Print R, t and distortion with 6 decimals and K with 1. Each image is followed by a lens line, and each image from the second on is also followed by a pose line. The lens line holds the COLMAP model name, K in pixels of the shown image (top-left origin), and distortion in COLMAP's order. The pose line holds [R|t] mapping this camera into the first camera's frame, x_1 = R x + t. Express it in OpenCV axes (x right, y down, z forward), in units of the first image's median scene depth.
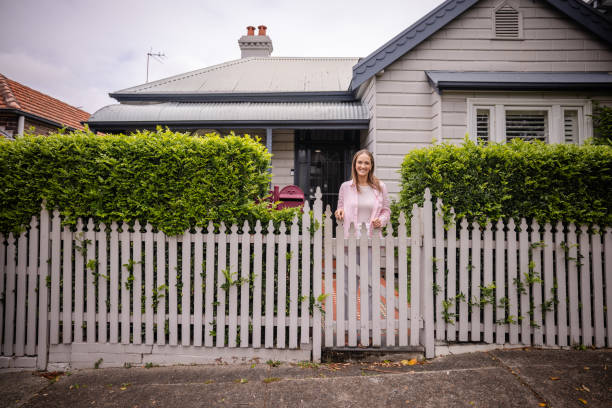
lens RADIAL K [[356.4, 0, 305.8], [0, 356.4, 176.5], [0, 0, 1]] dist [-0.007238, 0.014772]
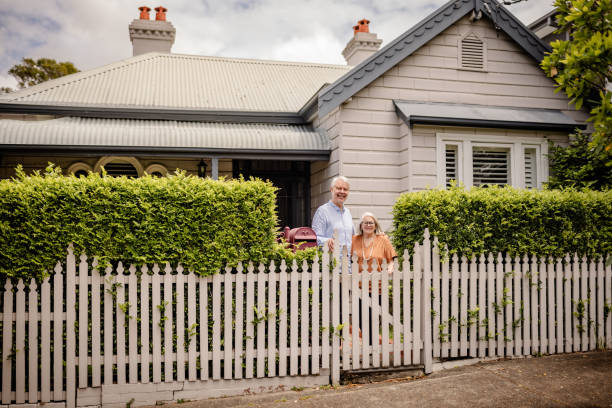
lens RADIAL K [[512.8, 0, 304.6], [0, 512.8, 224.3], [0, 0, 1]] dist [-0.002586, -0.005186]
pose [[0.972628, -0.009628, 0.232170, -0.431005], [0.003447, 0.999629, 0.027015, -0.026878], [-0.232344, -0.025476, 0.972300, -0.527603]]
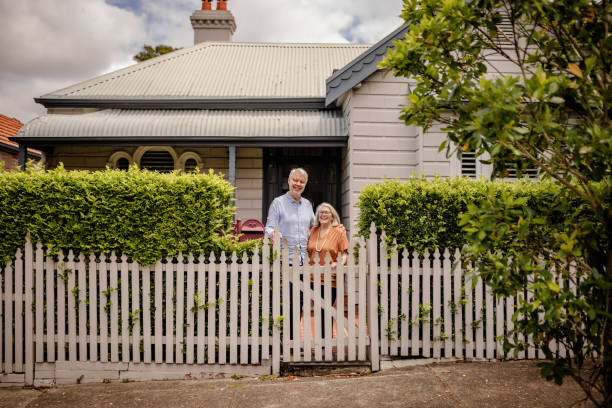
lens RADIAL K [[521.8, 0, 306.0], [0, 521.8, 204.0], [0, 0, 1]] dist [-0.001663, -0.006022]
pose [[0.999233, -0.001553, 0.039130, 0.062920], [0.000488, 0.999630, 0.027195, -0.069564], [-0.039158, -0.027155, 0.998864, -0.642913]]
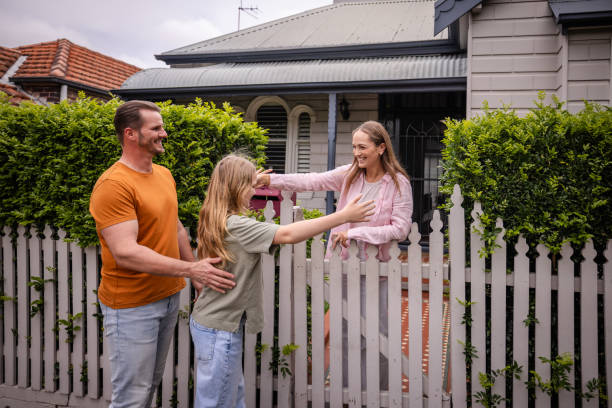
lens RADIAL K [[434.9, 0, 357.7], [0, 434.9, 162.1], [0, 0, 1]] dist [0.024914, 0.002987]
pose [[0.980628, 0.006599, -0.195767, 0.319334], [-0.002274, 0.999749, 0.022307, -0.021667], [0.195865, -0.021430, 0.980397, 0.242539]]
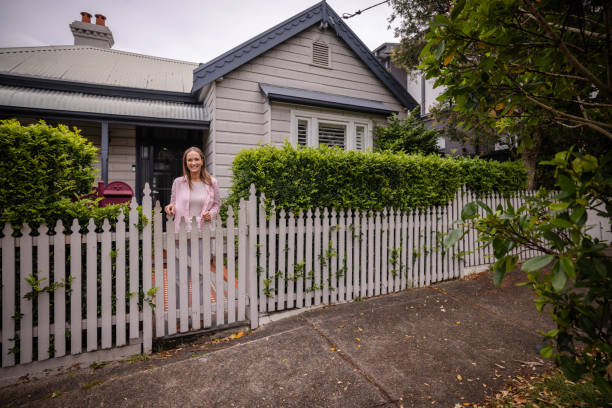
lens RADIAL K [[307.8, 0, 296.0], [0, 307.8, 189.8], [0, 0, 1]] dist [-0.033105, 0.024433]
pose [[0.909189, -0.008805, 0.416292, 0.058044], [-0.013190, 0.998666, 0.049931, 0.000962], [-0.416176, -0.050888, 0.907859, 0.051268]]
